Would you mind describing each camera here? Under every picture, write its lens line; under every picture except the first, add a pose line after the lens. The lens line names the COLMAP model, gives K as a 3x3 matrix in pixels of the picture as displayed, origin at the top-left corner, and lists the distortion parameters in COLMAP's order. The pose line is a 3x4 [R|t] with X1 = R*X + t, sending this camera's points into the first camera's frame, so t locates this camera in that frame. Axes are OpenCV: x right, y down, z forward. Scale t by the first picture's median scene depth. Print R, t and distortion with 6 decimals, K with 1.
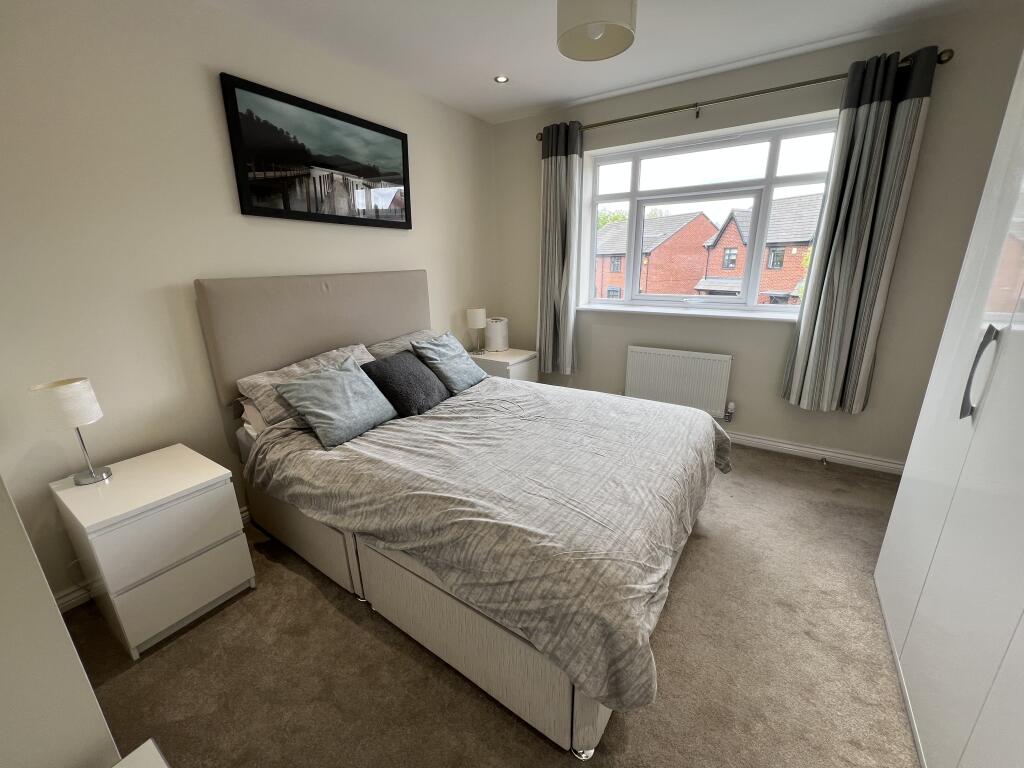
lens RADIAL K [[412.7, 0, 514.3], [0, 412.7, 380.6], [0, 0, 1]] dist [0.000703, -0.000202]
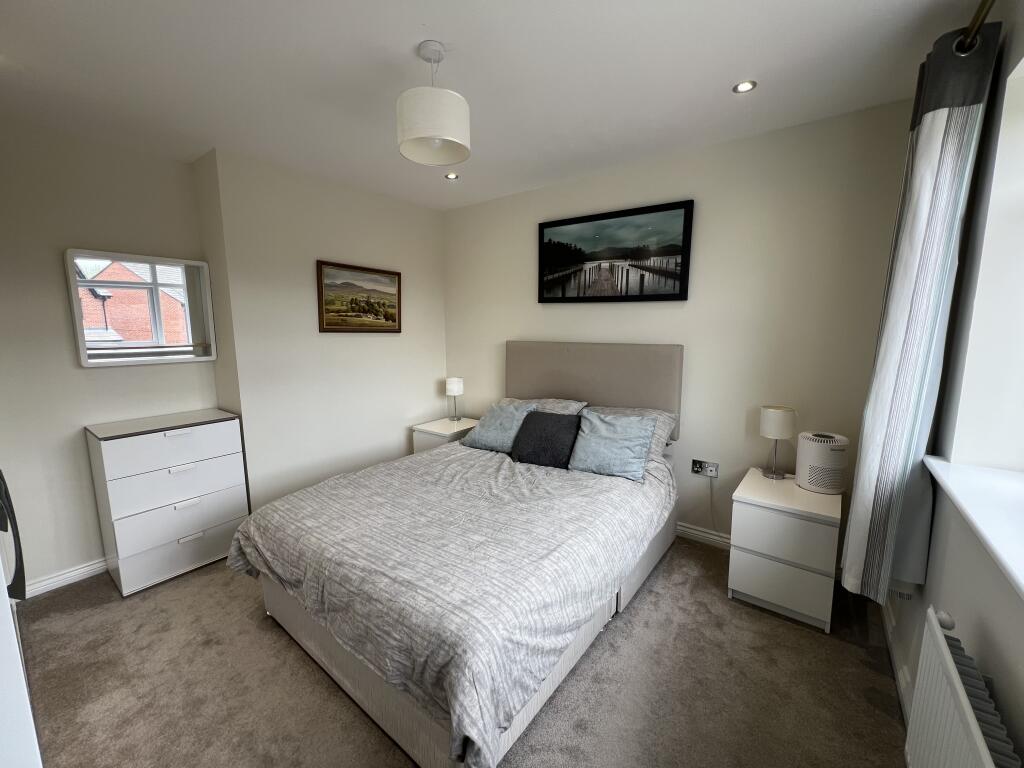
lens RADIAL K [[412.7, 0, 510.6], [0, 412.7, 385.0], [0, 0, 1]] dist [0.000703, -0.000202]
pose [[-0.066278, 0.172581, -0.982763, 0.895364], [-0.271627, 0.944611, 0.184200, -0.333924], [0.960118, 0.279154, -0.015729, 0.917660]]
